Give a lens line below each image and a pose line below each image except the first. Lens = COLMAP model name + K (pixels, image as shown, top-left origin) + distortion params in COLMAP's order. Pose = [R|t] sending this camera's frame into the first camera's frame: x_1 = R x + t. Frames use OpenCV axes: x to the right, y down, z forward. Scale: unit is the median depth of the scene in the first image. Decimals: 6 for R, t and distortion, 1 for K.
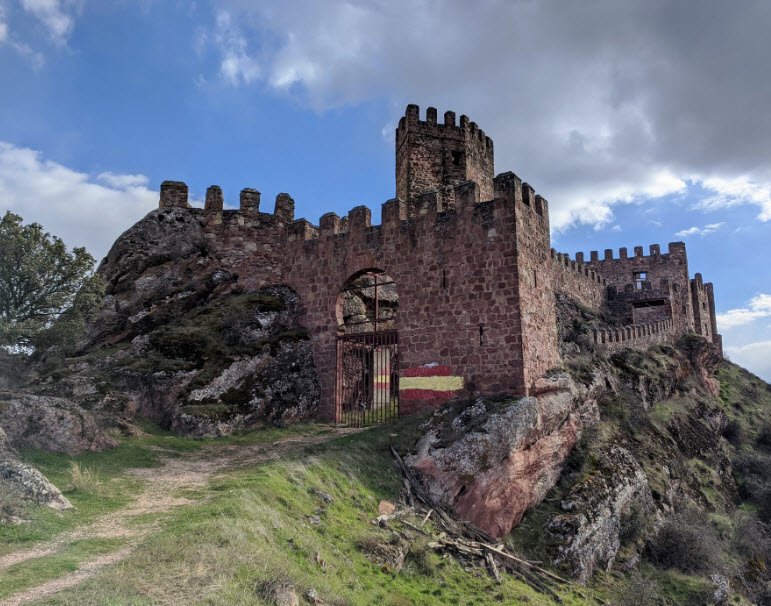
lens RADIAL K [[709.0, 0, 385.7], [0, 709.0, 301.9], [0, 0, 1]] dist [0.085507, 0.005344]
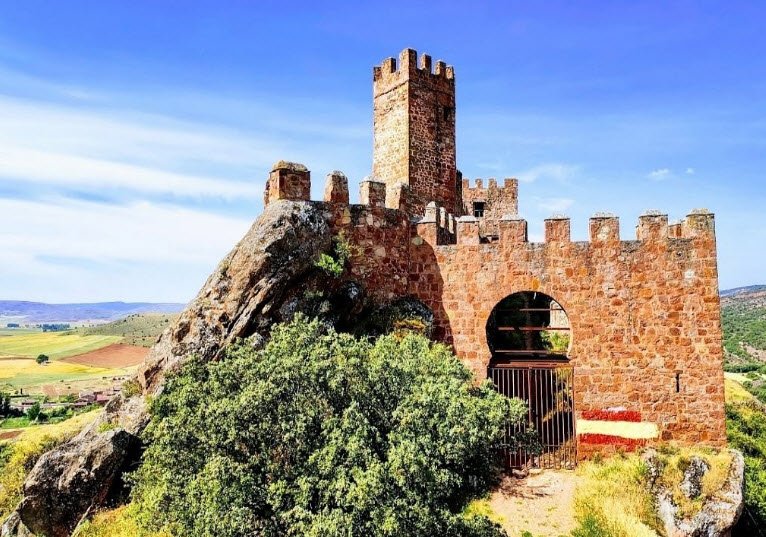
lens RADIAL K [[656.2, 0, 382.5], [0, 656.2, 268.9], [0, 0, 1]] dist [0.004954, -0.004401]
pose [[0.914015, 0.019497, 0.405213, -0.496773], [-0.079641, 0.988031, 0.132103, -0.159531], [-0.397787, -0.153016, 0.904628, 0.312783]]
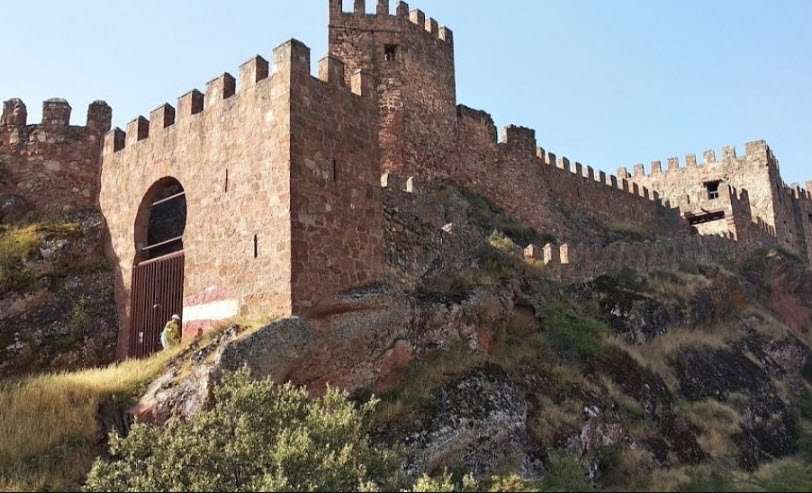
lens RADIAL K [[794.3, 0, 406.8], [0, 794.3, 242.6], [0, 0, 1]] dist [0.038948, 0.000000]
pose [[0.987177, -0.070133, -0.143401, 0.353776], [0.067740, 0.997471, -0.021507, 0.061259], [0.144547, 0.011517, 0.989431, 0.128095]]
